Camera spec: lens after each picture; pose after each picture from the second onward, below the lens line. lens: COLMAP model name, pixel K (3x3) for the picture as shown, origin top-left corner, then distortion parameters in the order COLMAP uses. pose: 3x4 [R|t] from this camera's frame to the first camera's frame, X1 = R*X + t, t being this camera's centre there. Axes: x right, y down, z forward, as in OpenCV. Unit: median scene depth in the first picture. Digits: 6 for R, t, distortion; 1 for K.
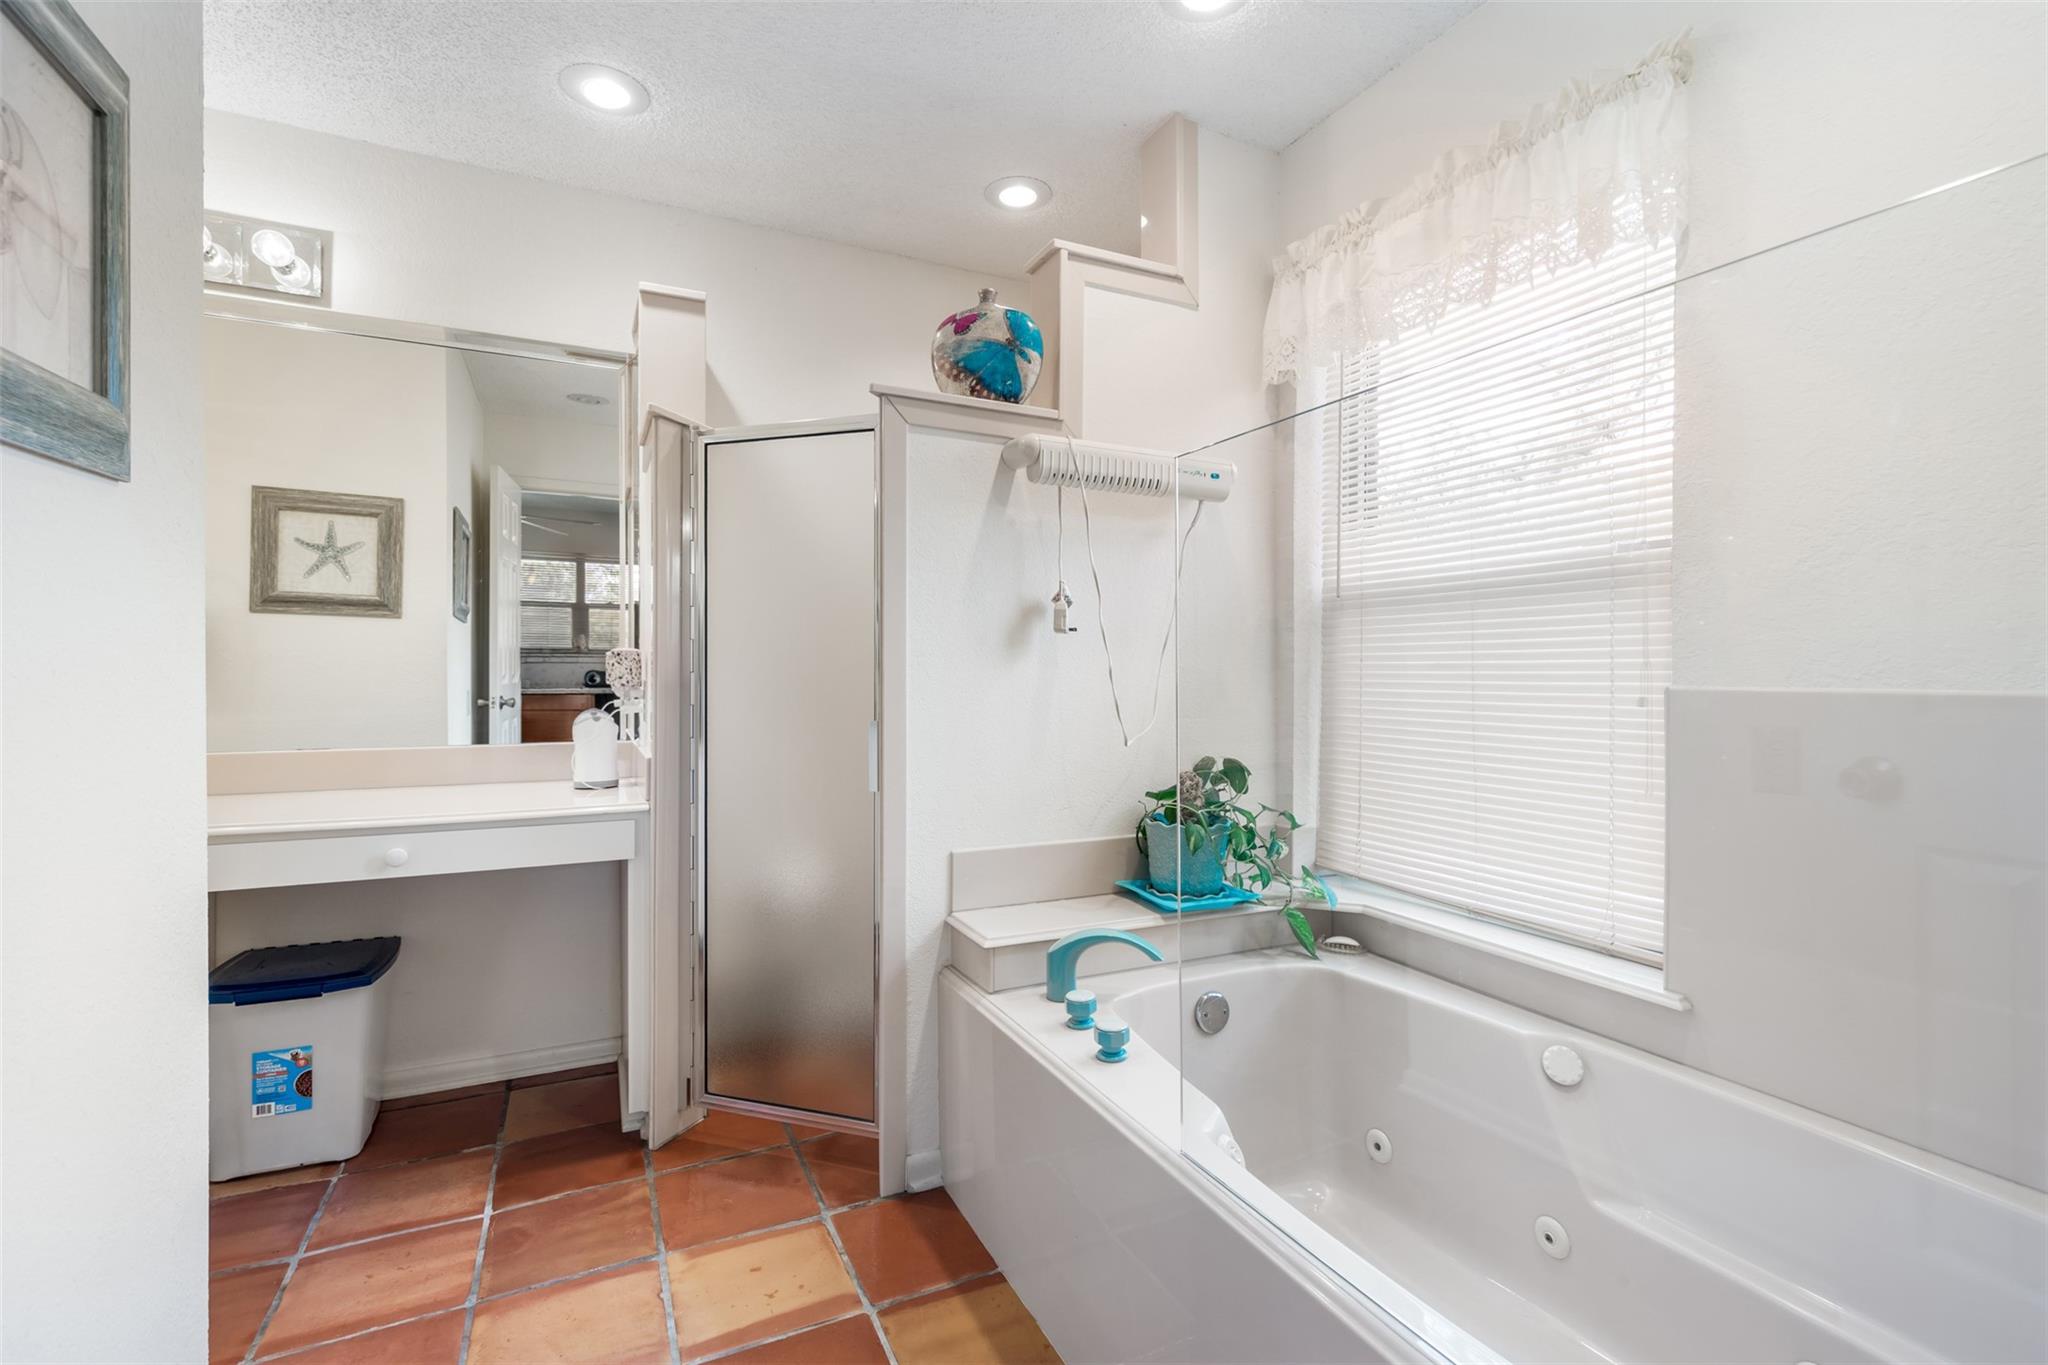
lens RADIAL K [[938.1, 0, 1030.9], [0, 938.1, 678.2], [0, 0, 1]] dist [0.002785, -0.000316]
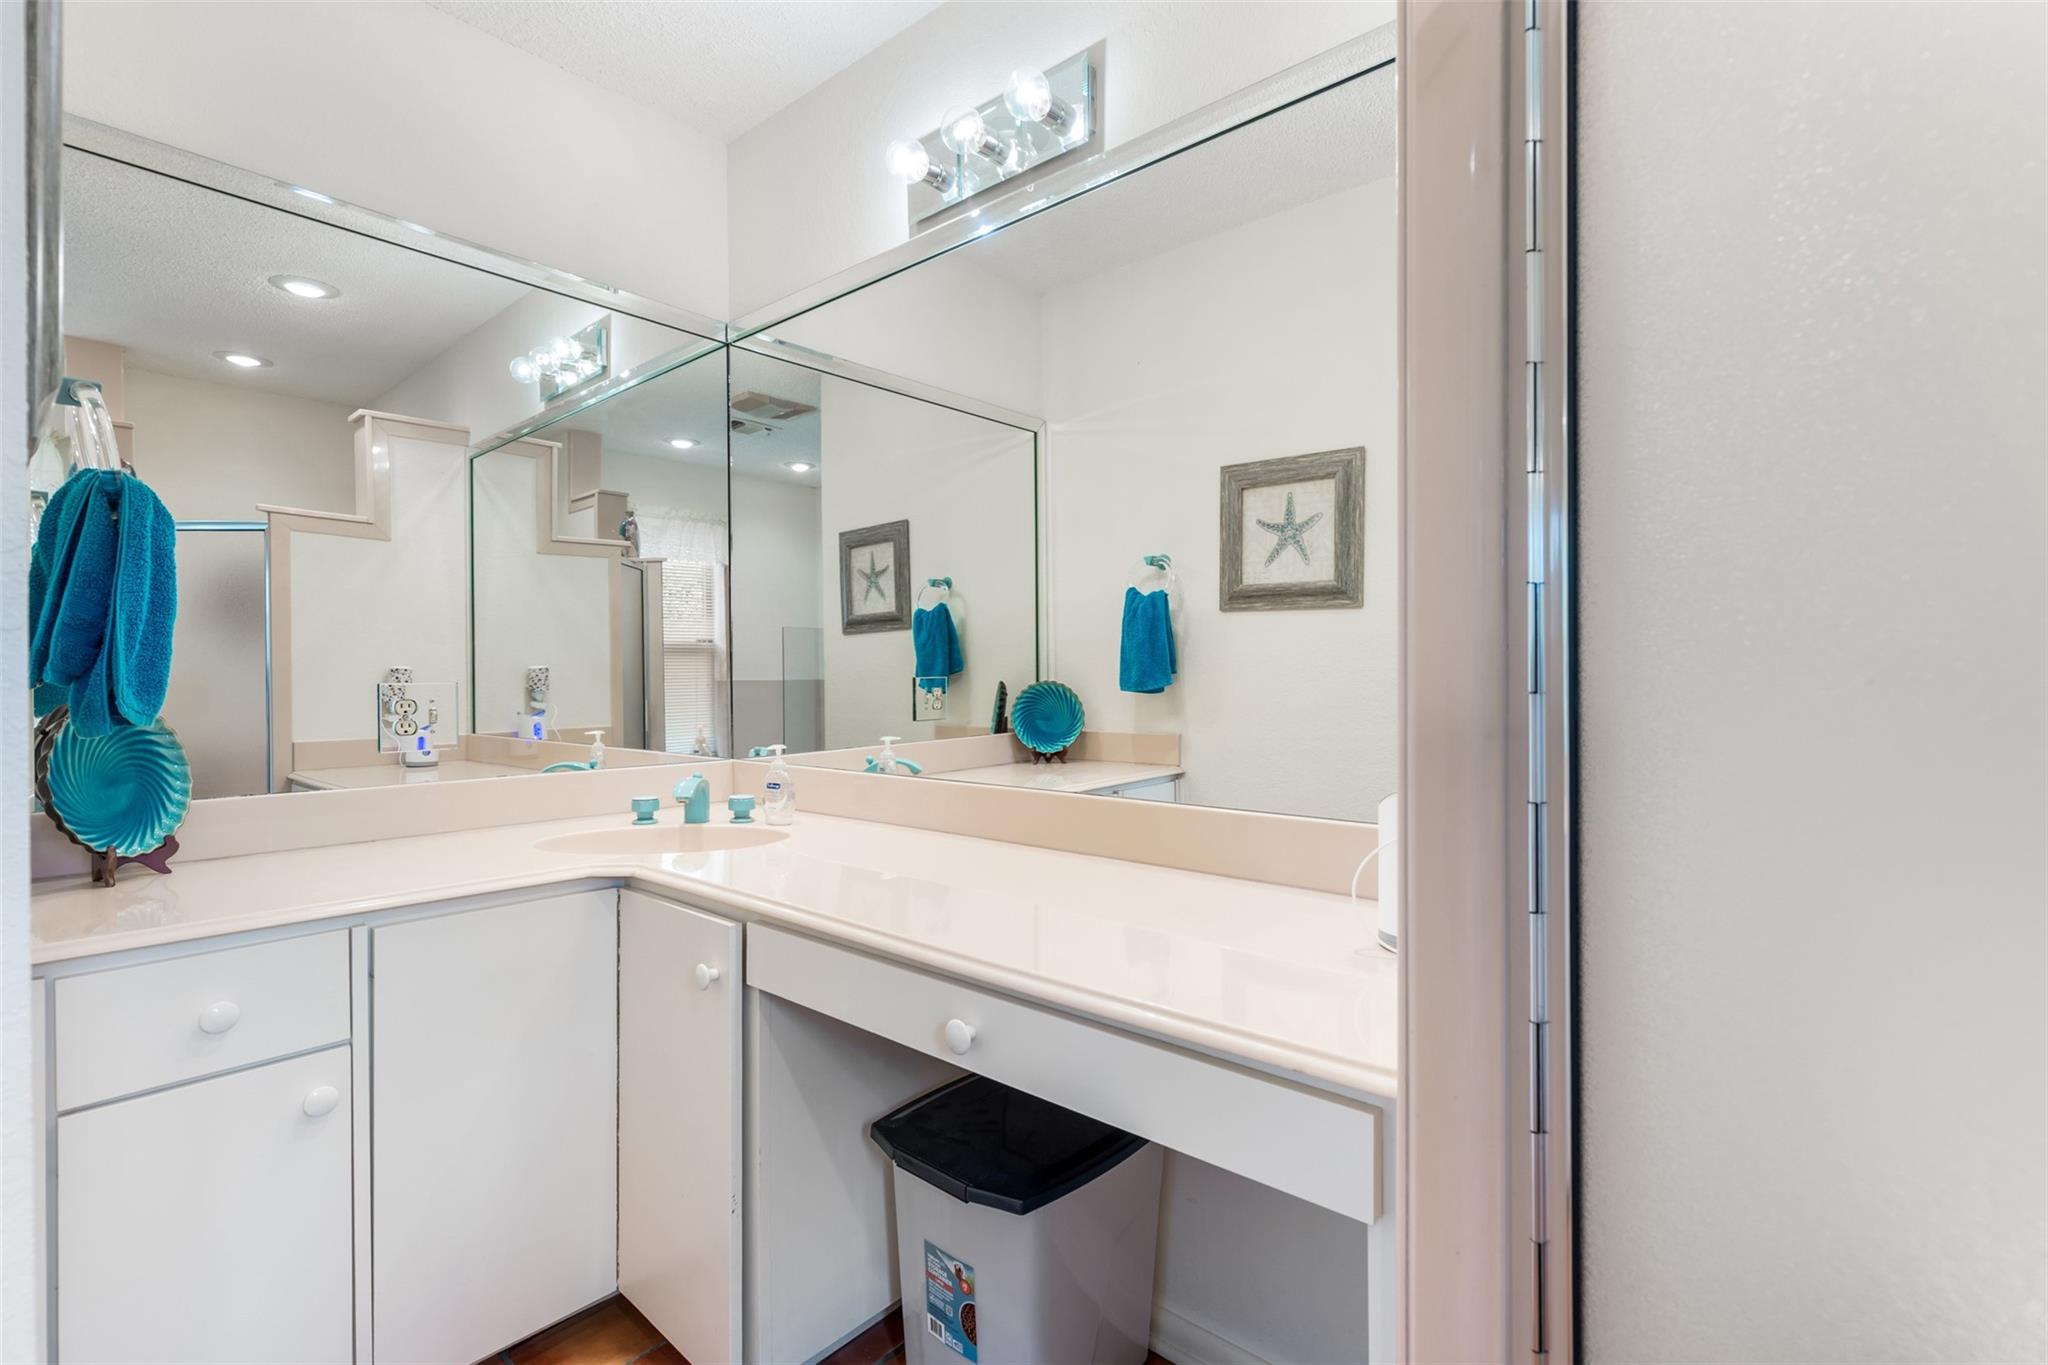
lens RADIAL K [[938.1, 0, 1033.7], [0, 938.1, 680.7], [0, 0, 1]] dist [0.002785, -0.000316]
pose [[0.407409, 0.001070, -0.913245, -0.098987], [0.000713, 0.999999, 0.001489, -0.007176], [0.913246, -0.001258, 0.407408, 0.474086]]
